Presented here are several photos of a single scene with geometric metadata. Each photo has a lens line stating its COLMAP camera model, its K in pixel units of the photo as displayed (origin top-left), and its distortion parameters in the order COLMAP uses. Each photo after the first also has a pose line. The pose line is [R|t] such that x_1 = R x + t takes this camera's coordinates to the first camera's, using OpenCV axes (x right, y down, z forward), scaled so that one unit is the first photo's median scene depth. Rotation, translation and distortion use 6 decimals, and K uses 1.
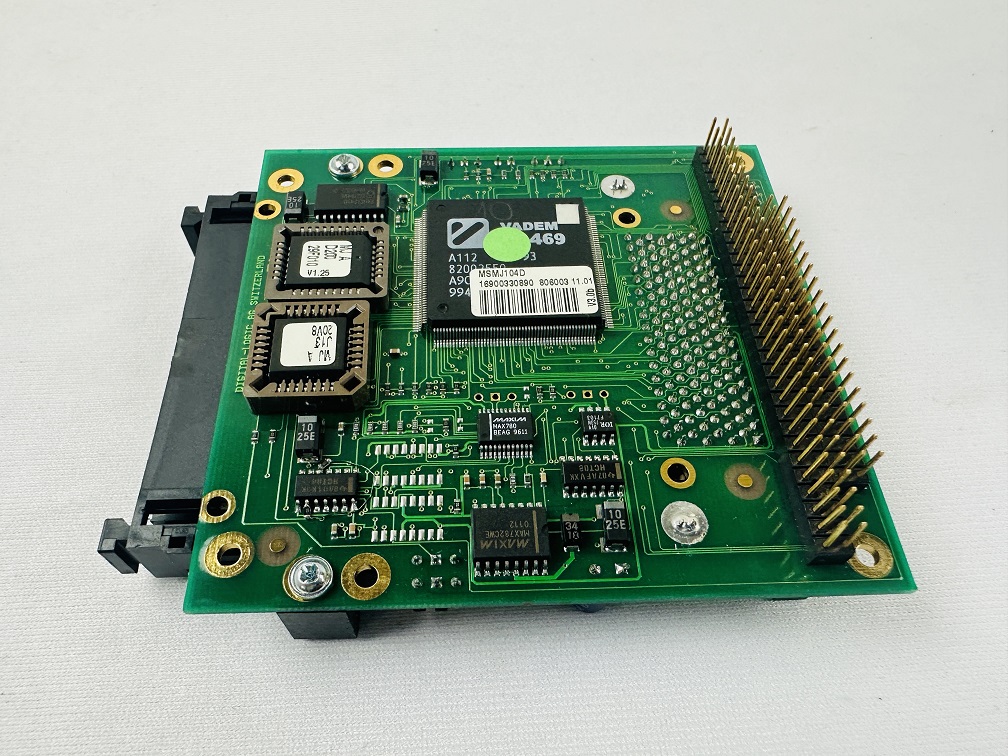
lens RADIAL K [[723.9, 0, 464.5], [0, 723.9, 427.9], [0, 0, 1]] dist [-0.012280, -0.002191]
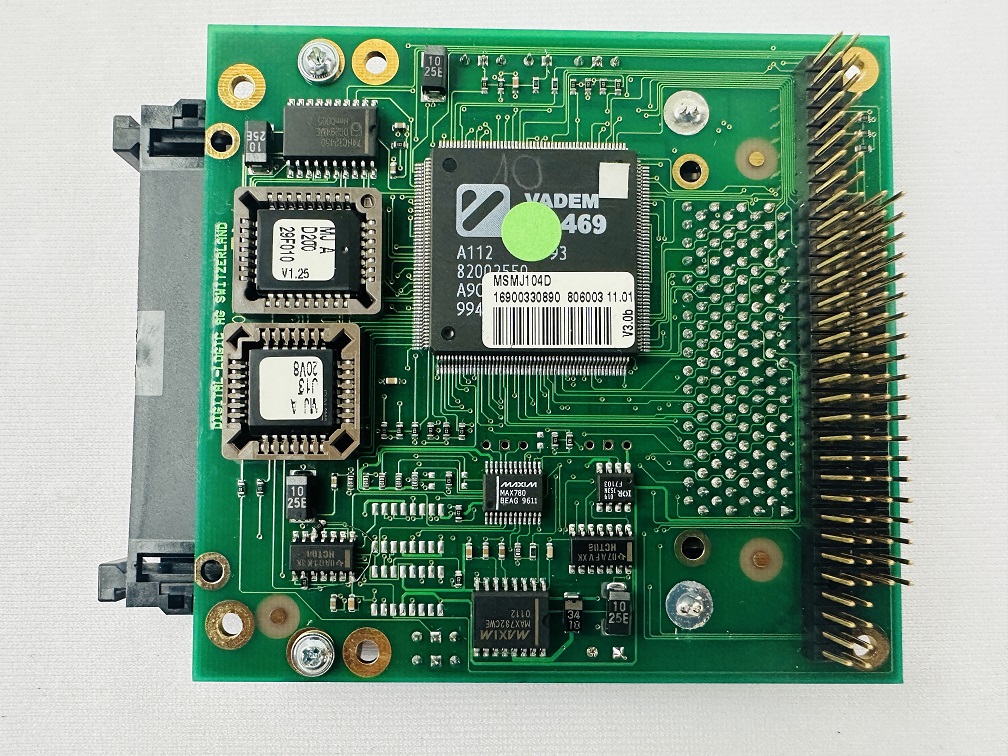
lens RADIAL K [[723.9, 0, 464.5], [0, 723.9, 427.9], [0, 0, 1]] dist [-0.012280, -0.002191]
pose [[0.999448, 0.033216, -0.000556, -0.007295], [-0.028848, 0.876083, 0.481296, -0.481110], [0.016474, -0.481014, 0.876558, 0.222215]]
